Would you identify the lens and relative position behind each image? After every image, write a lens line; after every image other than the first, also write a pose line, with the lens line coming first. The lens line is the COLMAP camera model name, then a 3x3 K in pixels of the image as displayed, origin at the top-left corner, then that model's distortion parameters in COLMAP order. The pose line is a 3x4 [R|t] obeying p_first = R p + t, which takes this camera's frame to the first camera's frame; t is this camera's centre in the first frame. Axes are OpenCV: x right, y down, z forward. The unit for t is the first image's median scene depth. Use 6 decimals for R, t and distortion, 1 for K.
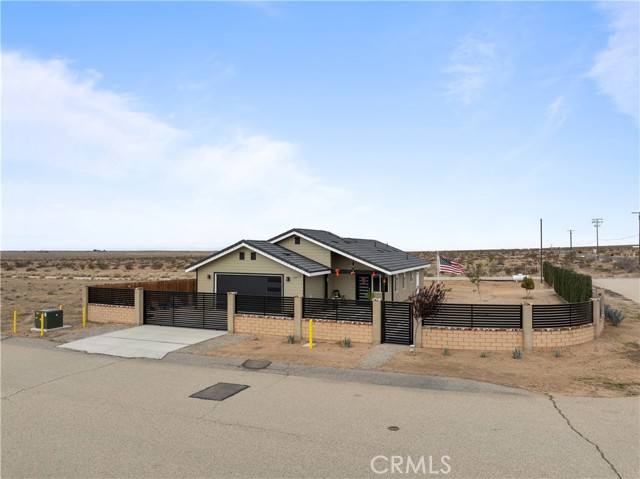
lens RADIAL K [[451.5, 0, 321.4], [0, 451.5, 237.8], [0, 0, 1]] dist [-0.040594, 0.008676]
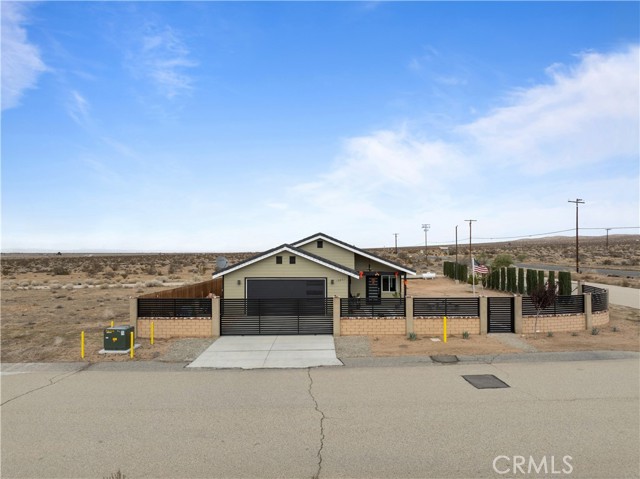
lens RADIAL K [[451.5, 0, 318.7], [0, 451.5, 240.4], [0, 0, 1]] dist [-0.040594, 0.008676]
pose [[0.917264, 0.006054, 0.398234, -0.511063], [-0.007713, 0.999967, 0.002563, -0.006065], [-0.398205, -0.005423, 0.917280, 0.064880]]
